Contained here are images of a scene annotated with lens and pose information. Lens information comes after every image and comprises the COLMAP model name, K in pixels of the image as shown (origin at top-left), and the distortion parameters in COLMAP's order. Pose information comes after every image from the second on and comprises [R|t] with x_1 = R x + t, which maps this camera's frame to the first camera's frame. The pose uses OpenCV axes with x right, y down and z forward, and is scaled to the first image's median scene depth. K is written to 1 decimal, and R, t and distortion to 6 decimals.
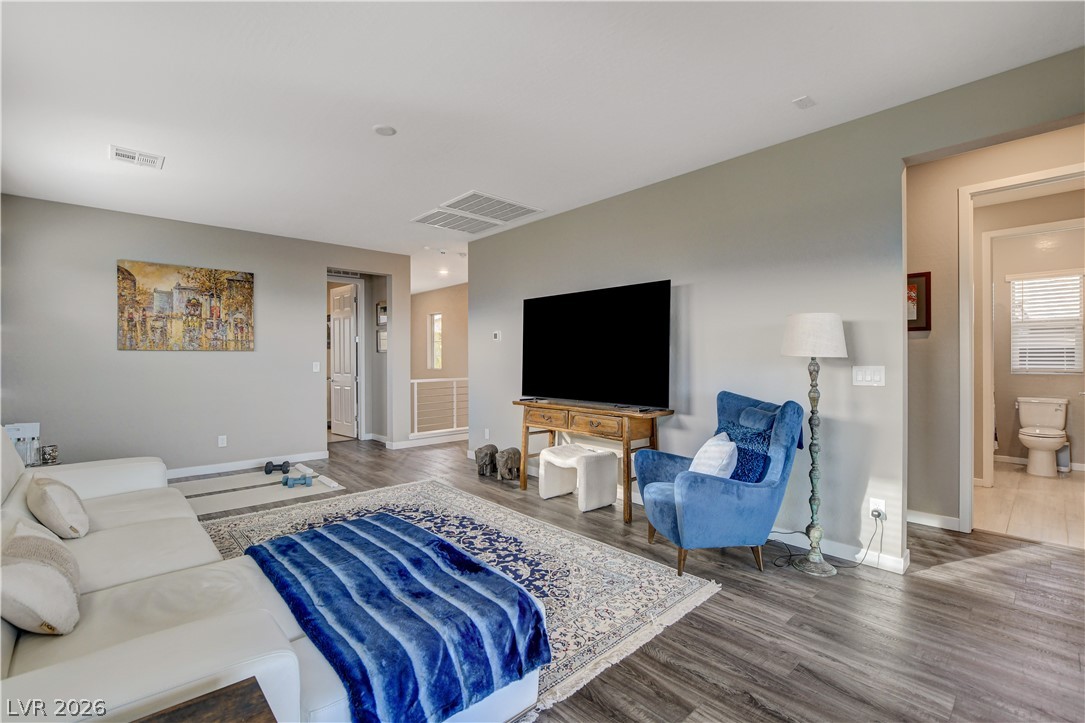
lens RADIAL K [[478.1, 0, 542.4], [0, 478.1, 359.3], [0, 0, 1]] dist [-0.014905, 0.000132]
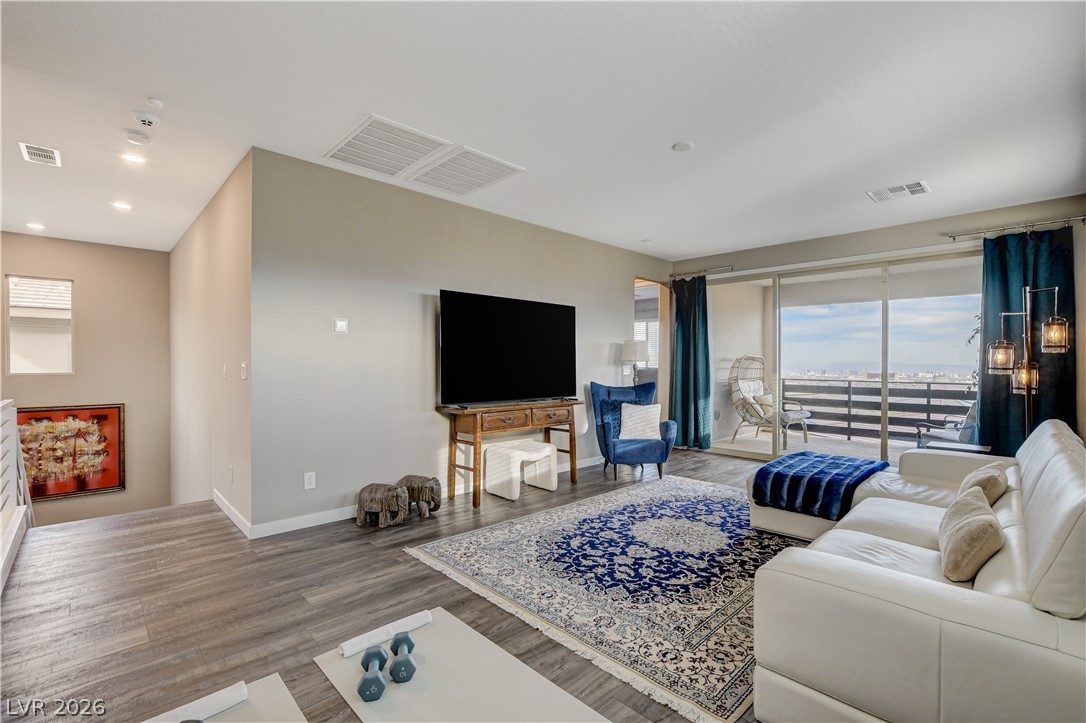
lens RADIAL K [[478.6, 0, 544.1], [0, 478.6, 364.0], [0, 0, 1]] dist [-0.014905, 0.000132]
pose [[-0.024132, -0.002696, 0.999705, -1.034990], [-0.005443, 0.999982, 0.002565, 0.001782], [-0.999694, -0.005379, -0.024146, 0.992102]]
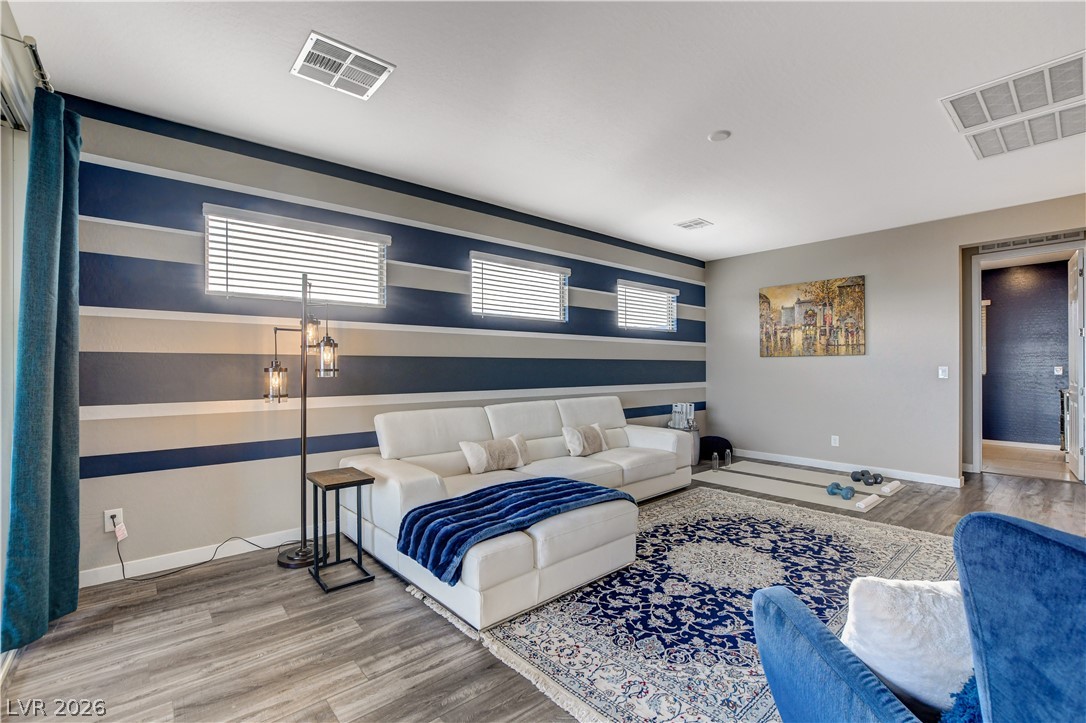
lens RADIAL K [[478.6, 0, 545.5], [0, 478.6, 365.7], [0, 0, 1]] dist [-0.014905, 0.000132]
pose [[-0.027091, 0.000083, -0.999633, 0.510290], [0.003865, 0.999993, -0.000022, 0.003177], [0.999625, -0.003864, -0.027091, 0.490386]]
